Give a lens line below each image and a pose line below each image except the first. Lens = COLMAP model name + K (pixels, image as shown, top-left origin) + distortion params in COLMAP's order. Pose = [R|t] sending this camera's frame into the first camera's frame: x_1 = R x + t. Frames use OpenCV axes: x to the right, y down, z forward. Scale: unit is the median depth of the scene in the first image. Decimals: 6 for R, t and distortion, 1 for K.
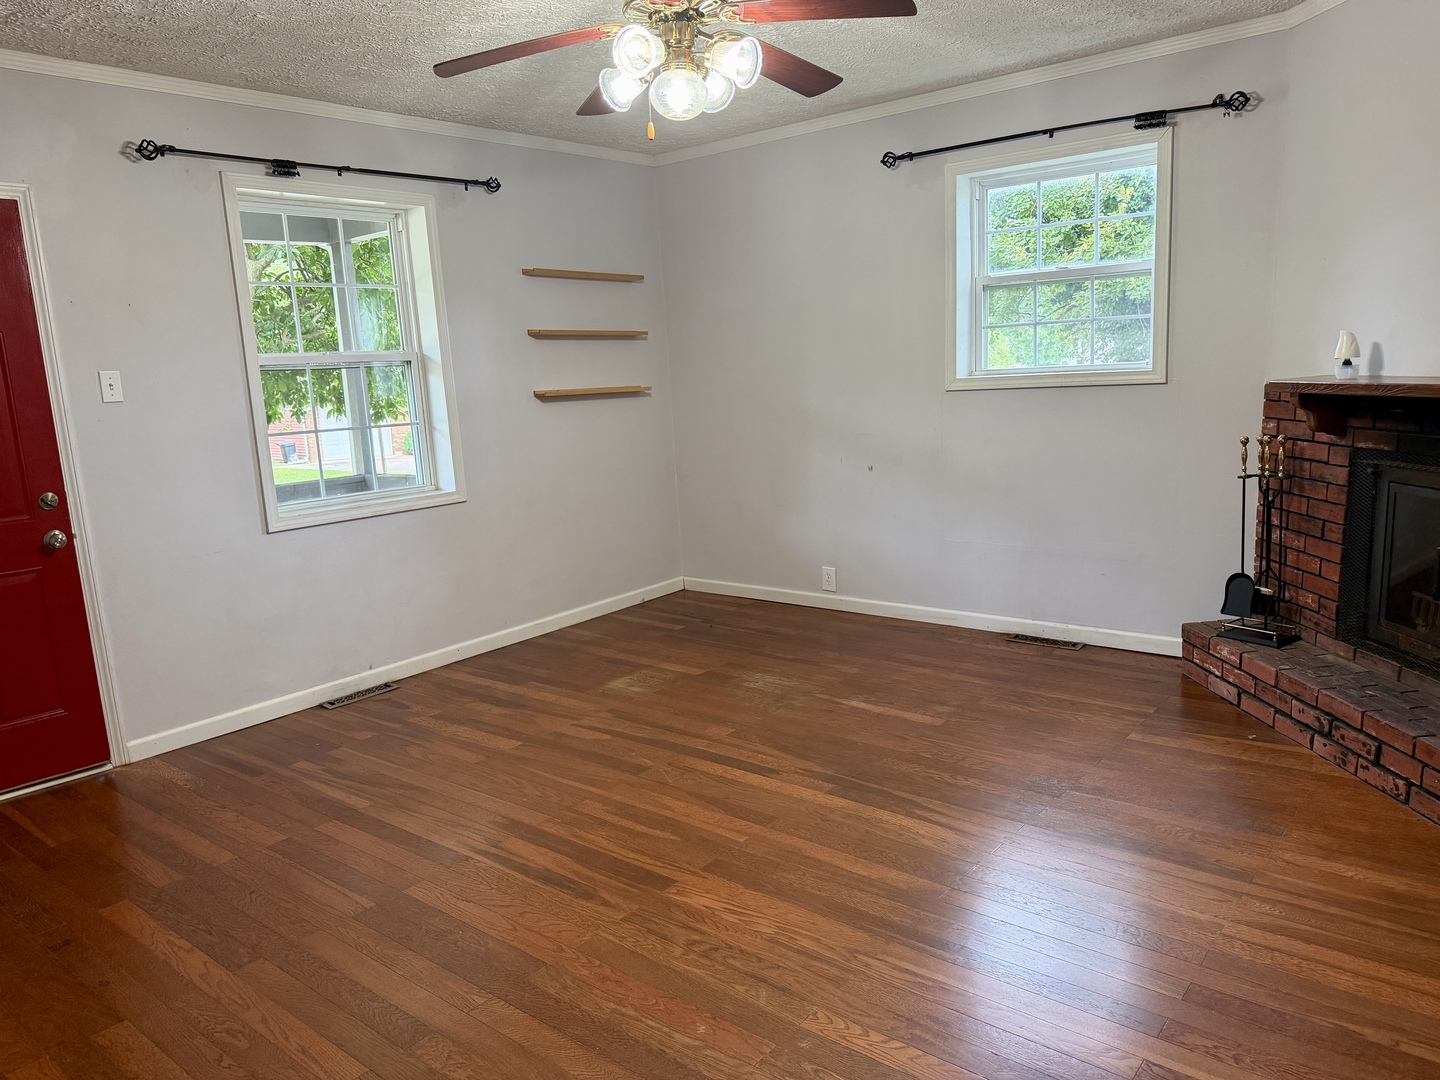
lens RADIAL K [[1018.1, 0, 720.0], [0, 1018.1, 540.0], [0, 0, 1]] dist [0.126408, -0.181585]
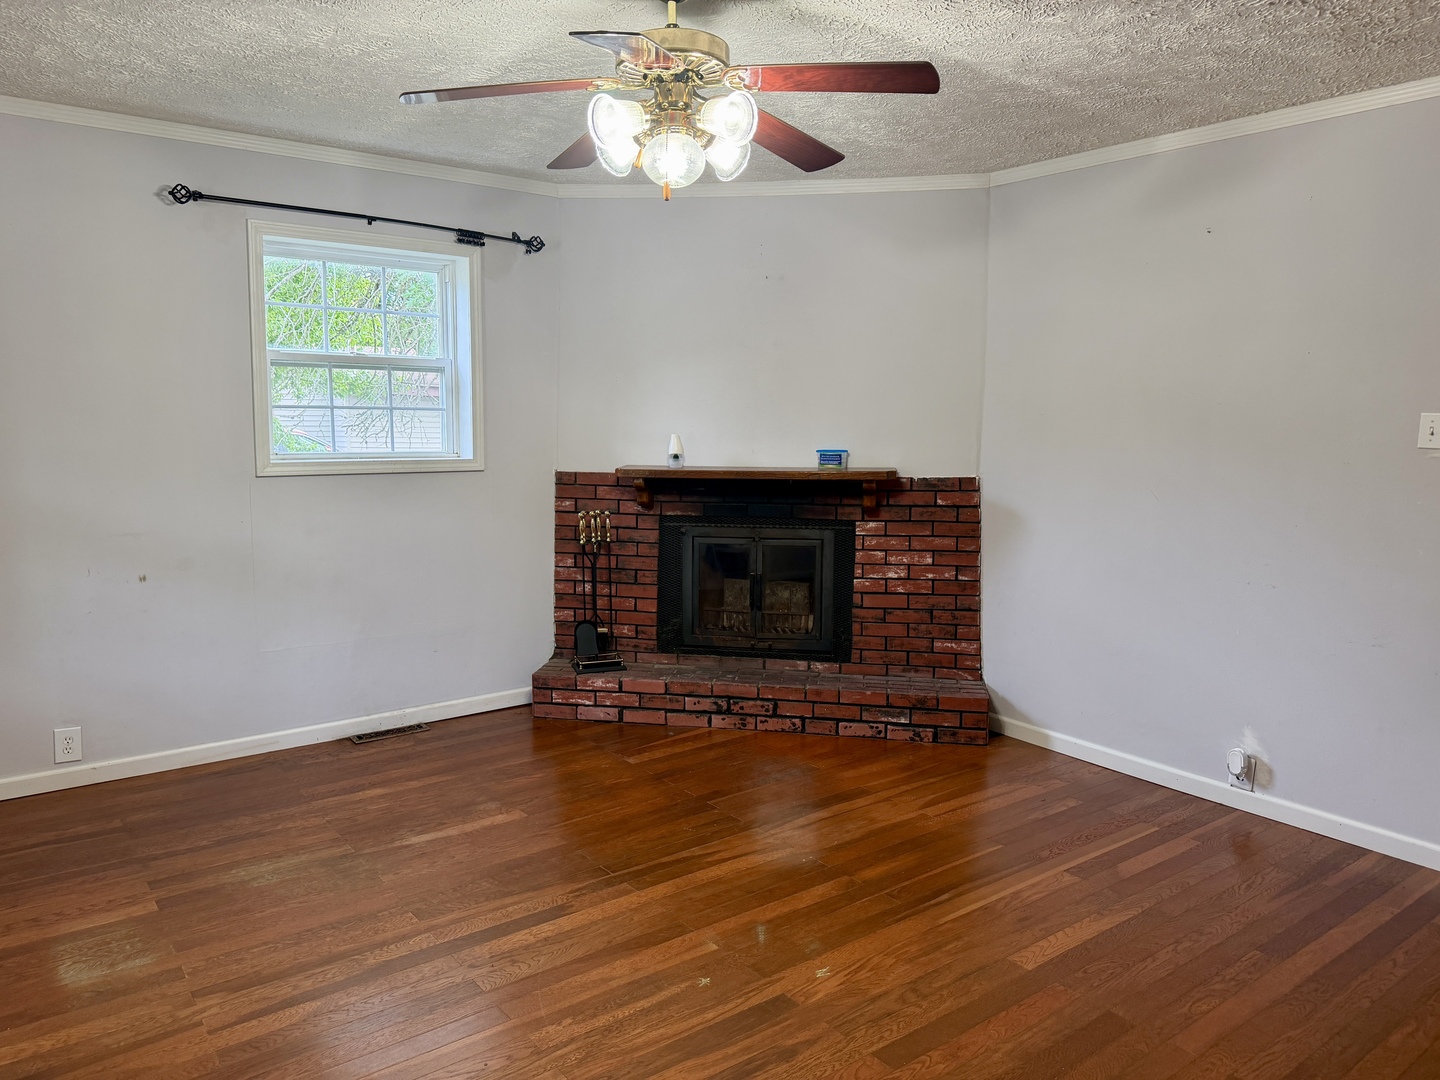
lens RADIAL K [[1018.1, 0, 720.0], [0, 1018.1, 540.0], [0, 0, 1]] dist [0.126408, -0.181585]
pose [[0.220368, -0.065673, 0.973203, -0.664388], [0.145936, 0.988721, 0.033675, -0.082397], [-0.964438, 0.134605, 0.227467, 0.551757]]
